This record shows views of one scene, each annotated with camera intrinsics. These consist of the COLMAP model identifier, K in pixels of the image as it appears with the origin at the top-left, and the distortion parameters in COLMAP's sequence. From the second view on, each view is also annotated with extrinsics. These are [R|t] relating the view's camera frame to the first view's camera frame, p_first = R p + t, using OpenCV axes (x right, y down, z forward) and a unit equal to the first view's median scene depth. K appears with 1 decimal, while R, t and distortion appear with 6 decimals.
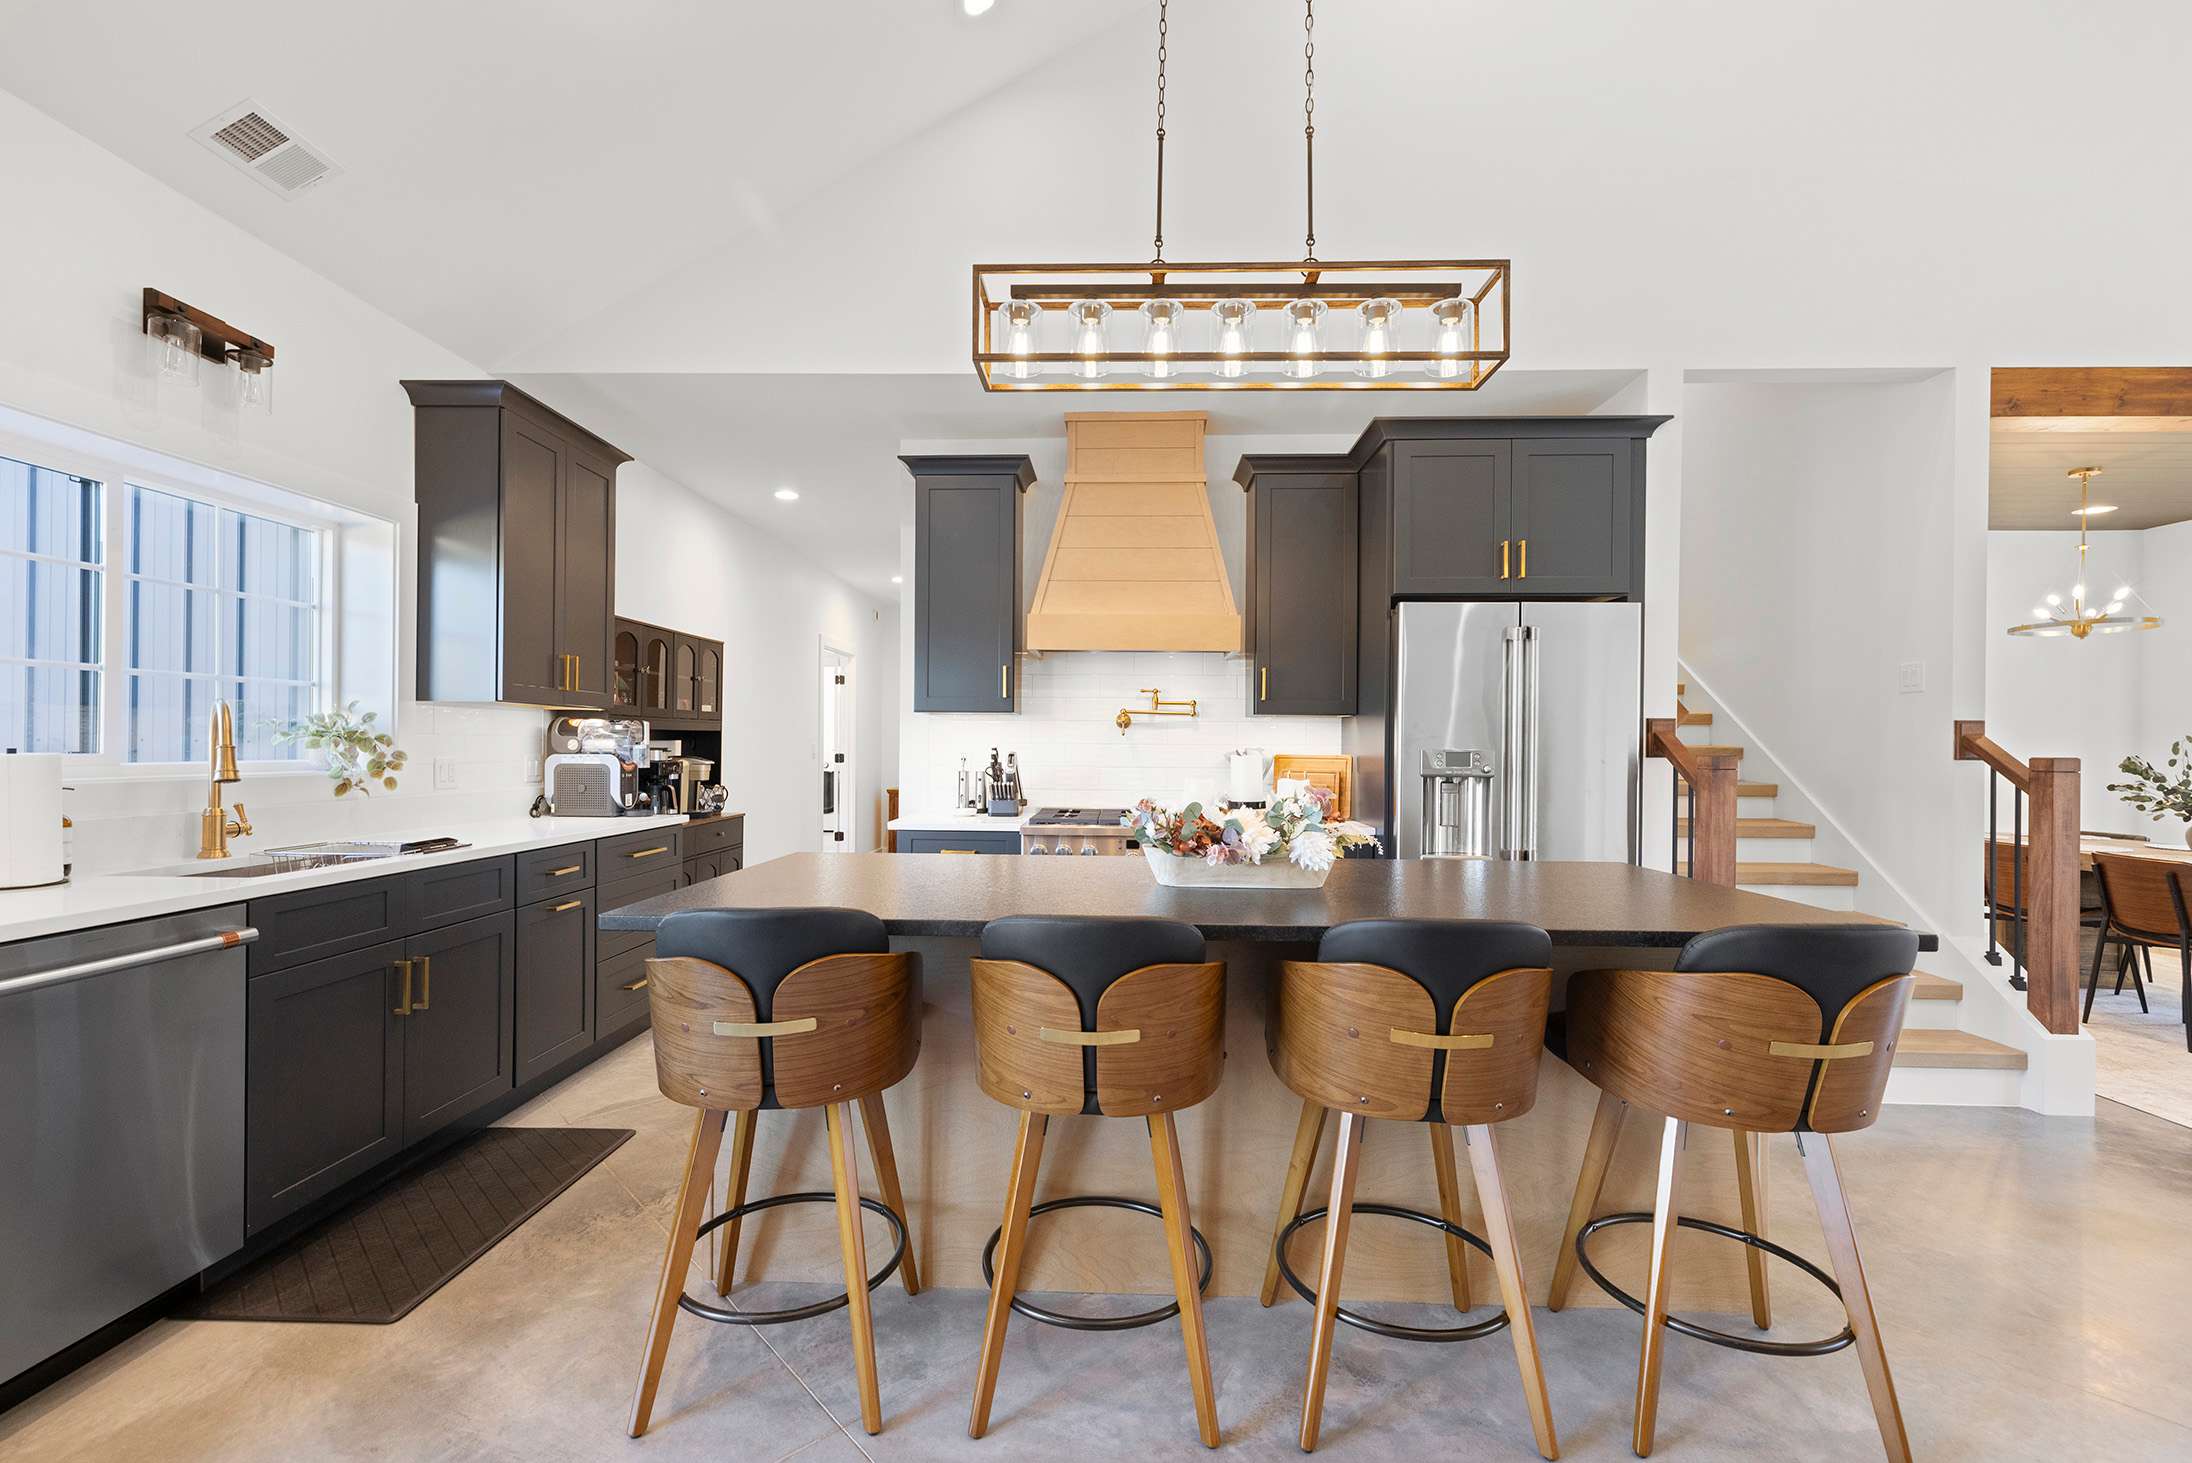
lens RADIAL K [[952.5, 0, 1091.3], [0, 952.5, 740.0], [0, 0, 1]] dist [-0.002599, 0.002857]
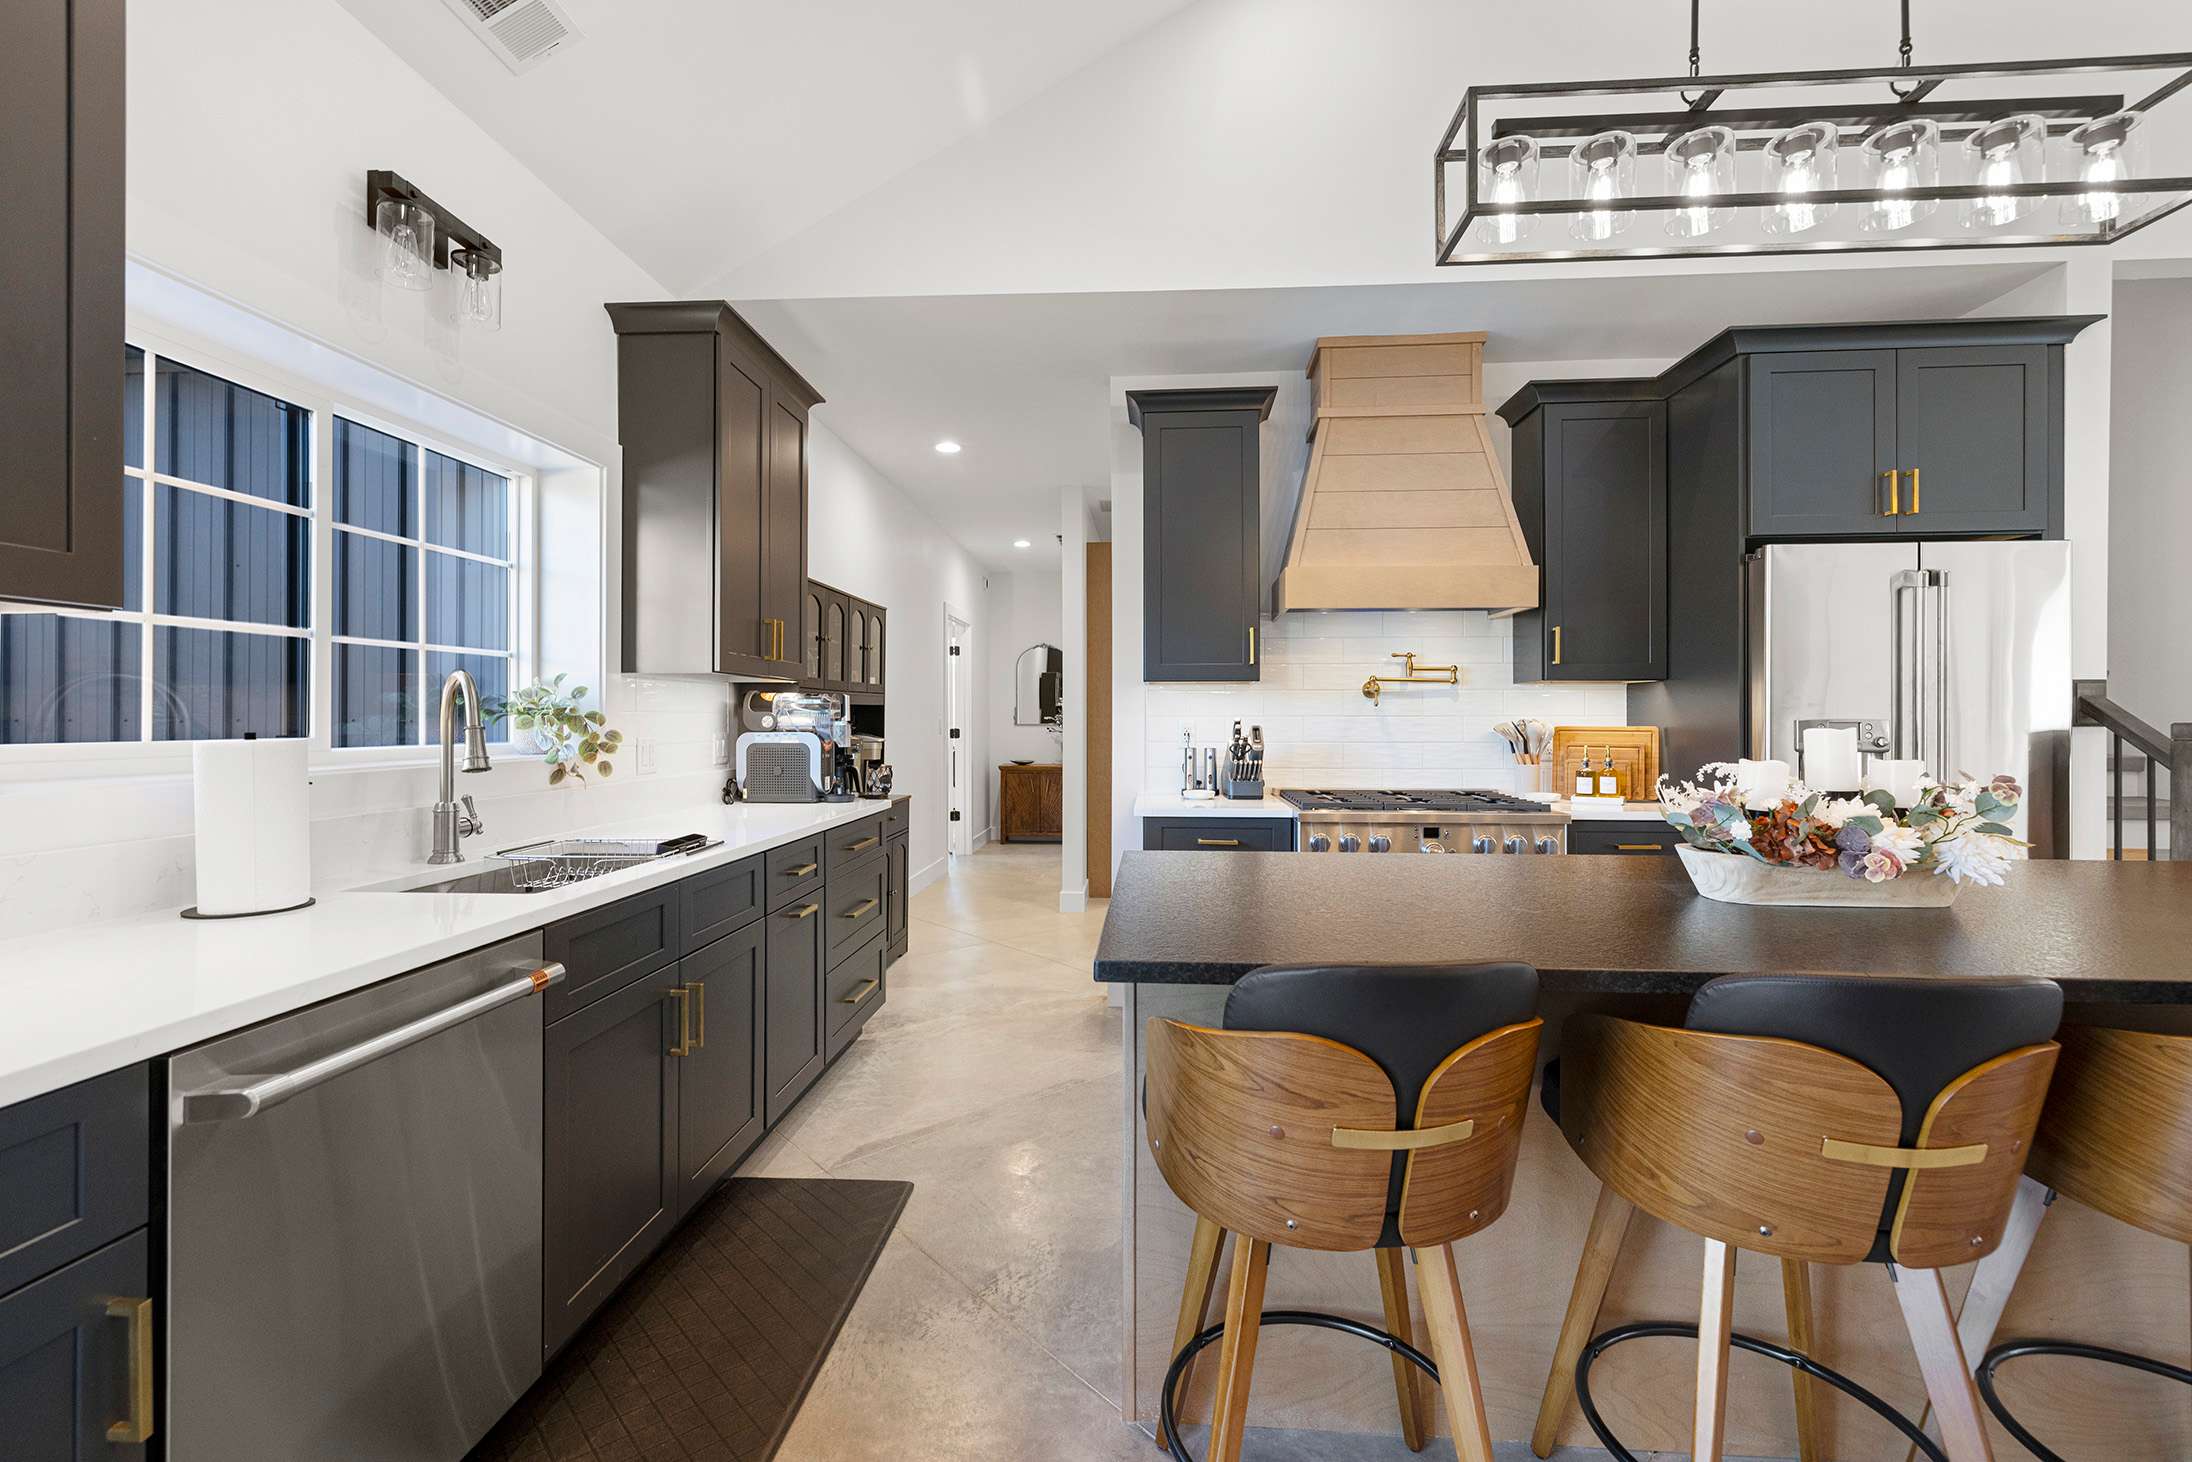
lens RADIAL K [[952.5, 0, 1094.8], [0, 952.5, 707.7], [0, 0, 1]] dist [-0.002599, 0.002857]
pose [[0.999502, -0.008619, -0.030371, -0.248475], [0.008450, 0.999948, -0.005660, -0.000656], [0.030418, 0.005400, 0.999523, 0.143926]]
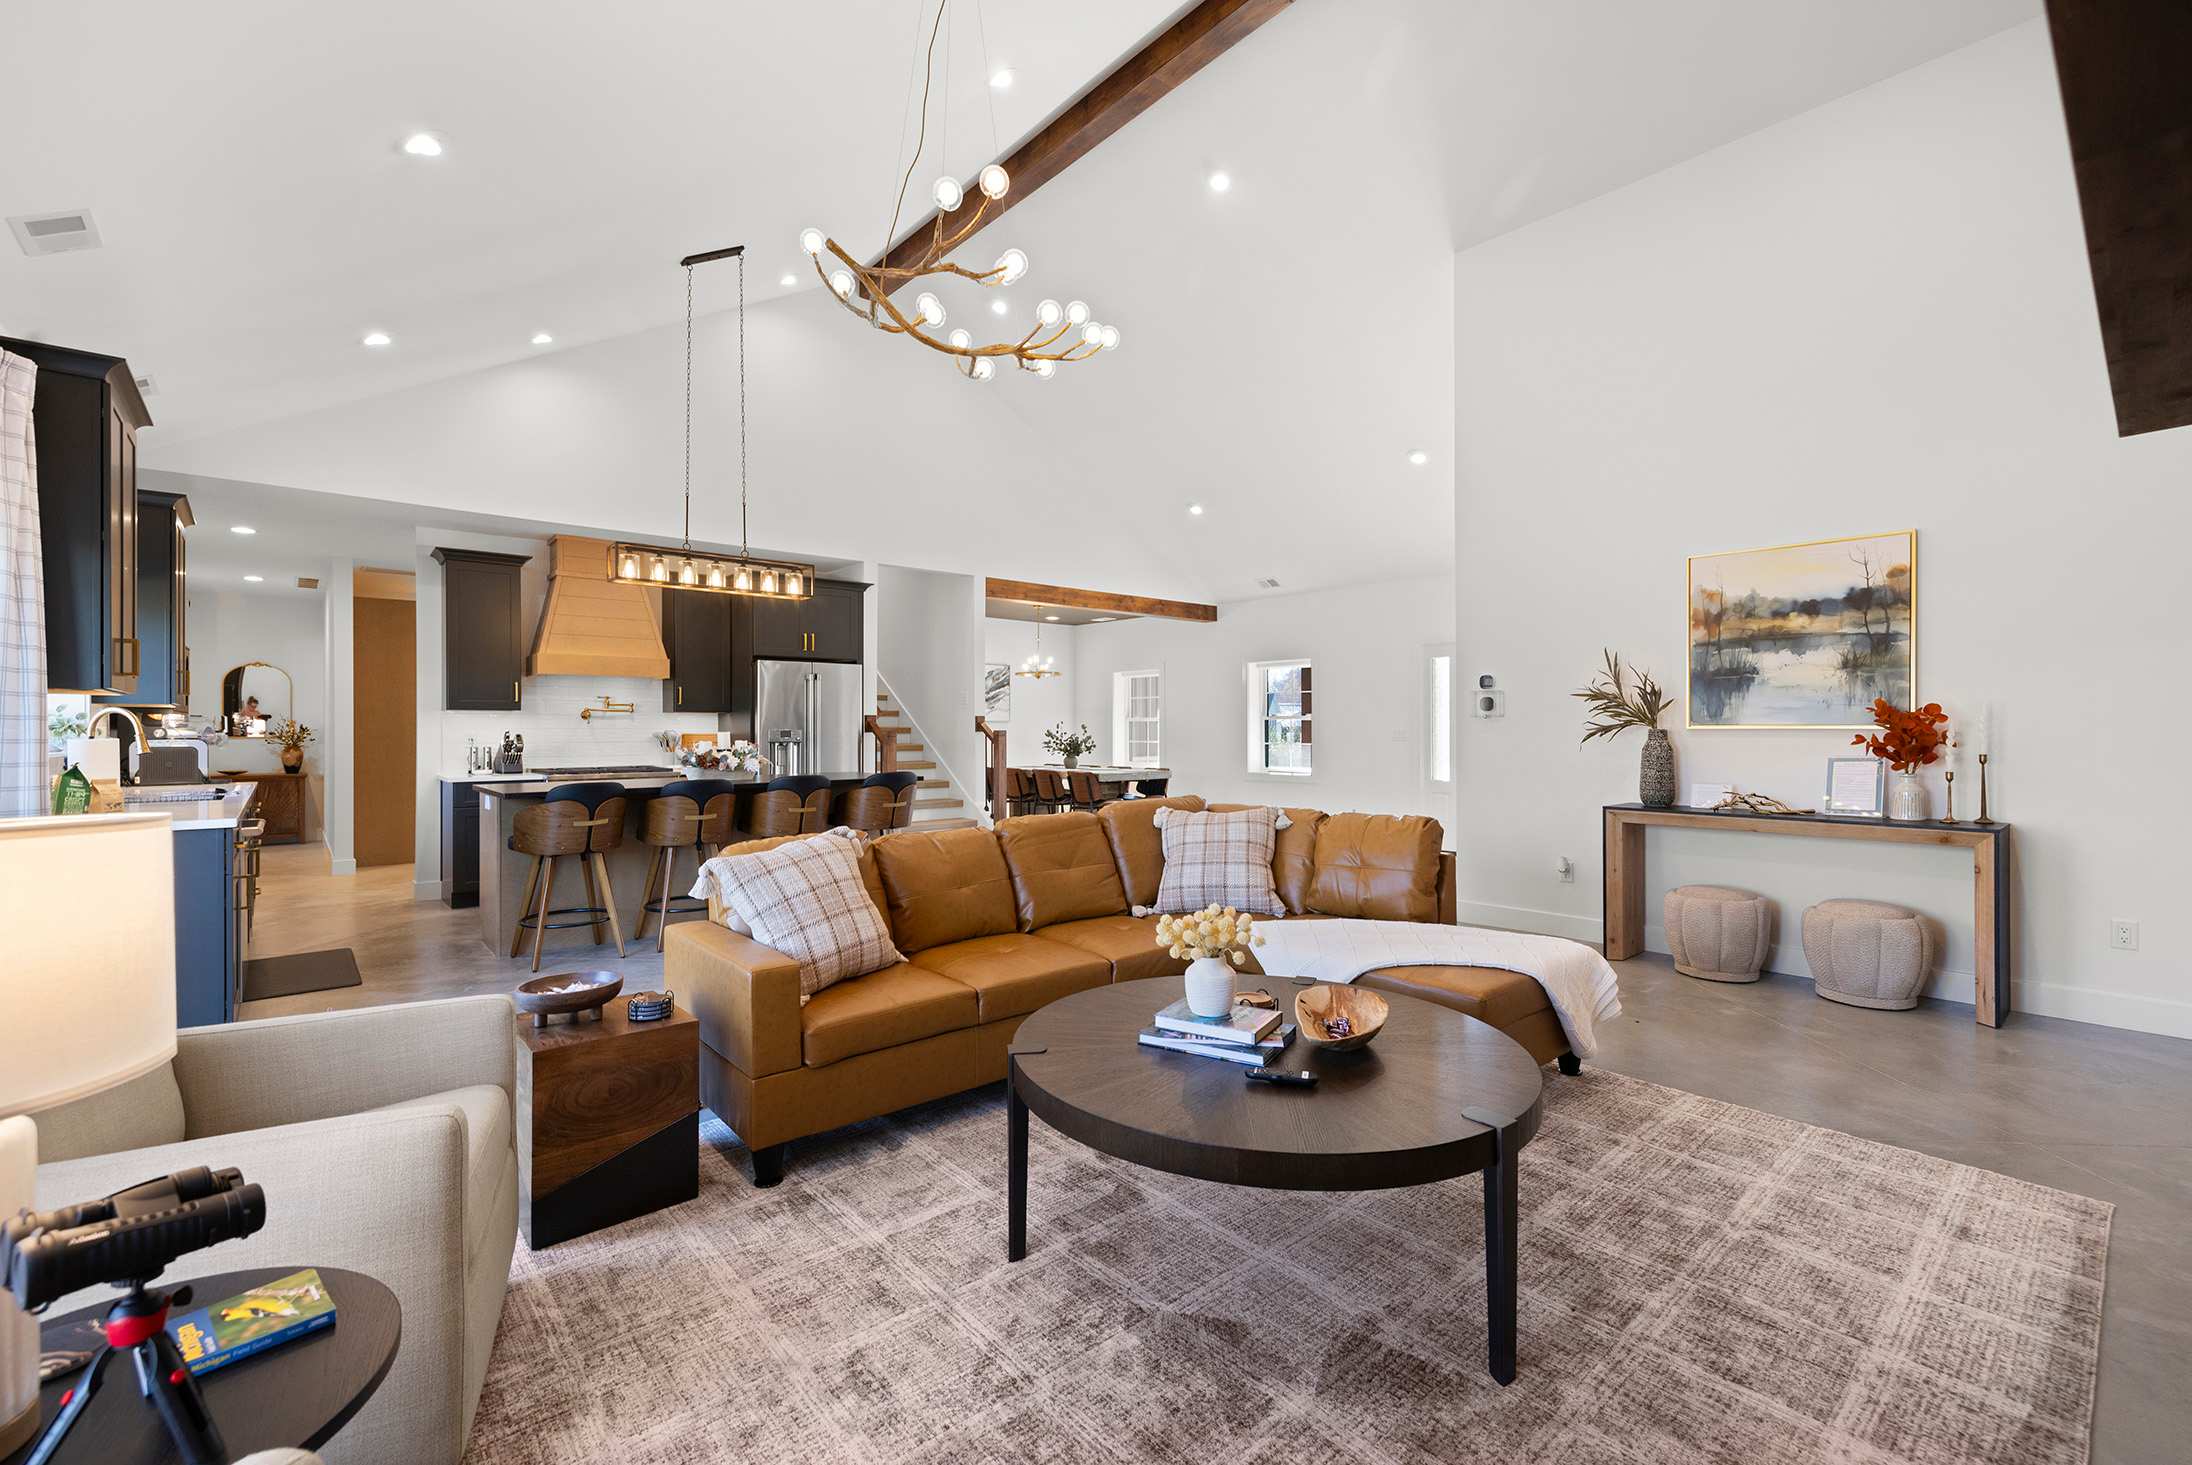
lens RADIAL K [[952.5, 0, 1097.2], [0, 952.5, 731.9], [0, 0, 1]] dist [-0.002599, 0.002857]
pose [[0.738144, -0.011619, 0.674543, -0.550728], [0.005880, 0.999925, 0.010789, -0.004219], [-0.674618, -0.003998, 0.738156, -1.072266]]
